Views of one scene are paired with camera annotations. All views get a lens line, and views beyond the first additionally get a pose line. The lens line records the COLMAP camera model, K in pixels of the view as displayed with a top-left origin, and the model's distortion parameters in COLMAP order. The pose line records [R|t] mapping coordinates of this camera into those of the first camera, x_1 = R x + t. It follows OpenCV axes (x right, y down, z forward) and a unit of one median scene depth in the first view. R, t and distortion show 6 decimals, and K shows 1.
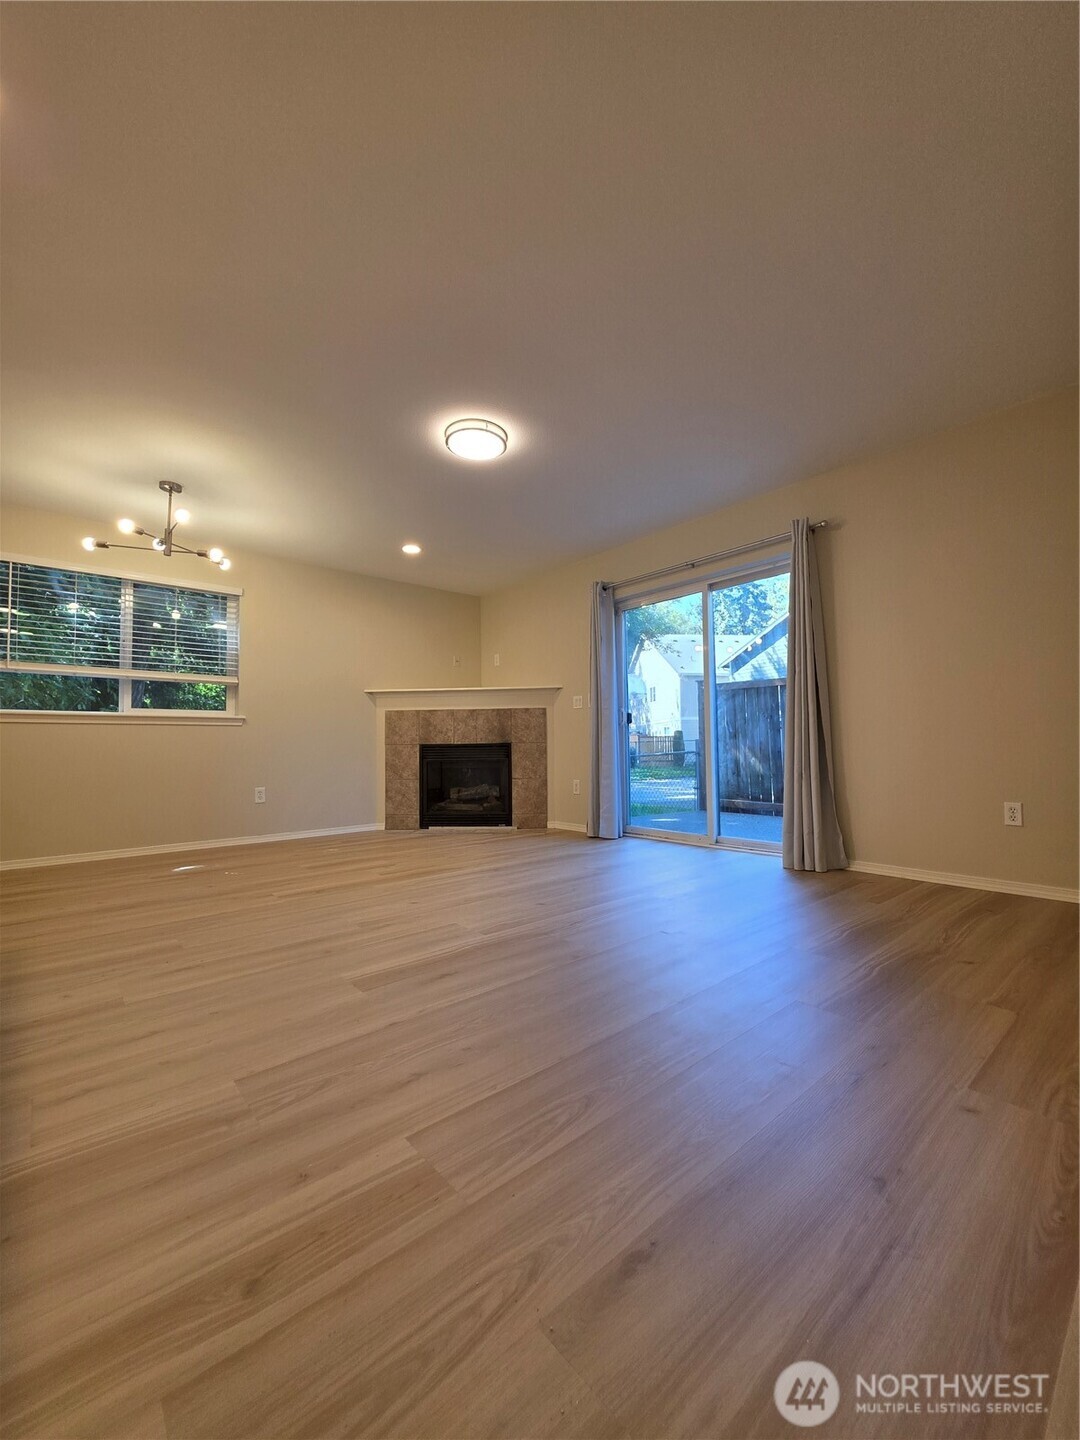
lens RADIAL K [[581.4, 0, 563.9], [0, 581.4, 721.9], [0, 0, 1]] dist [0.001011, 0.000088]
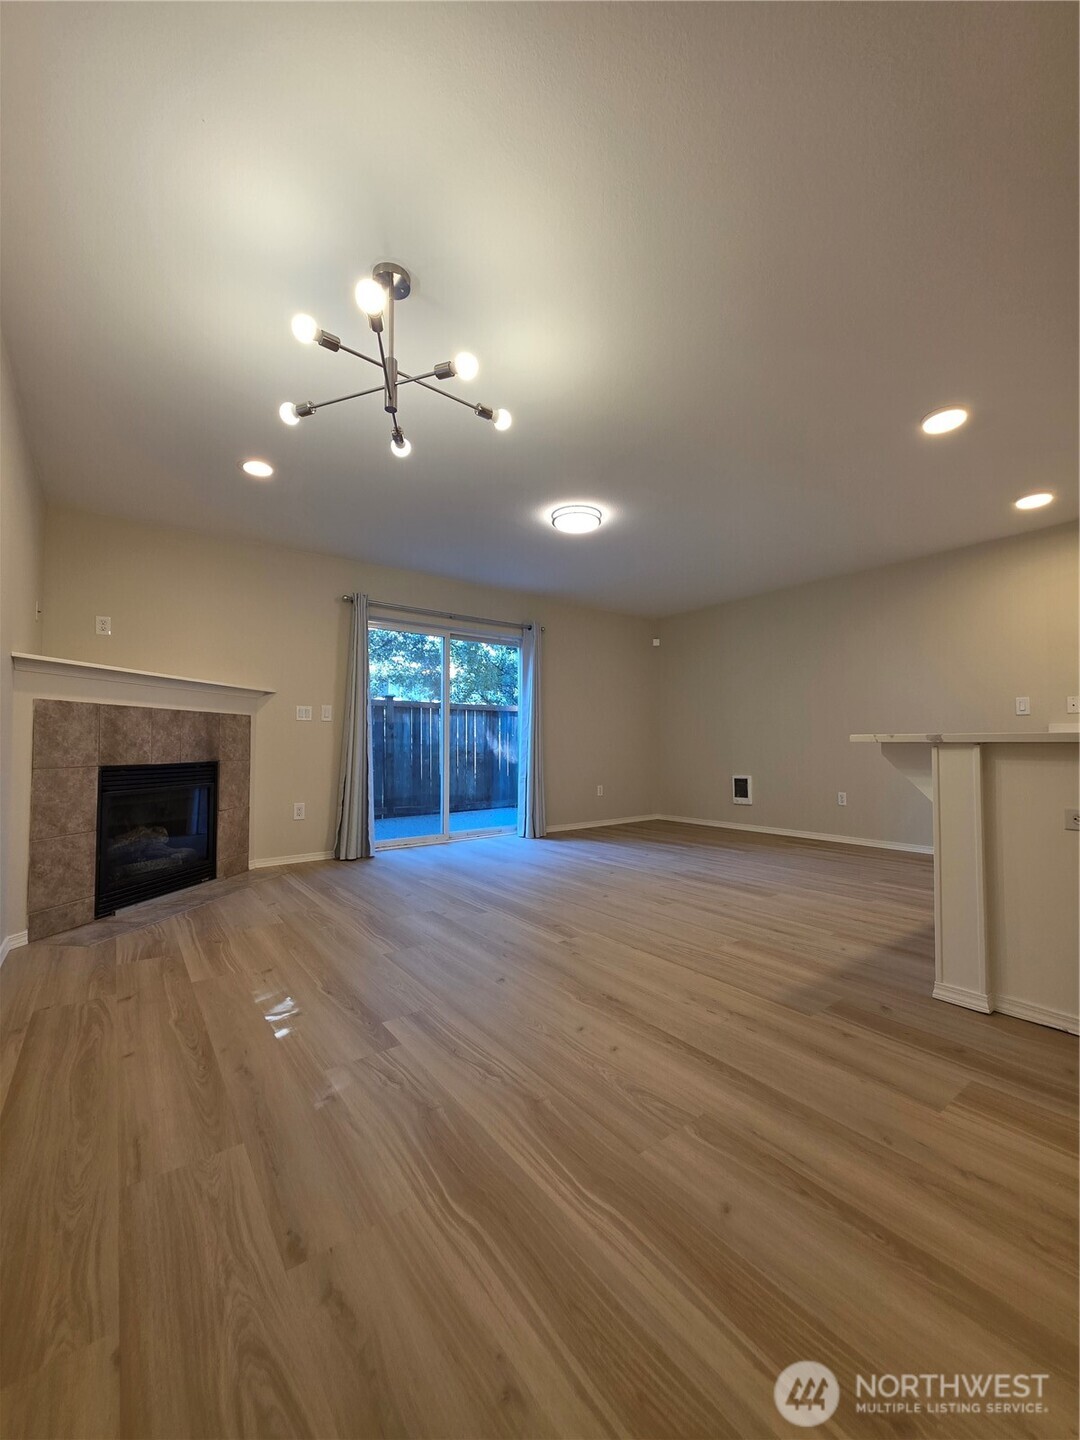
lens RADIAL K [[572.7, 0, 561.2], [0, 572.7, 722.0], [0, 0, 1]] dist [0.001158, 0.000105]
pose [[0.069101, 0.052951, 0.996203, -0.768136], [-0.040260, 0.997925, -0.050249, 0.006501], [-0.996797, -0.036635, 0.071090, 0.531741]]
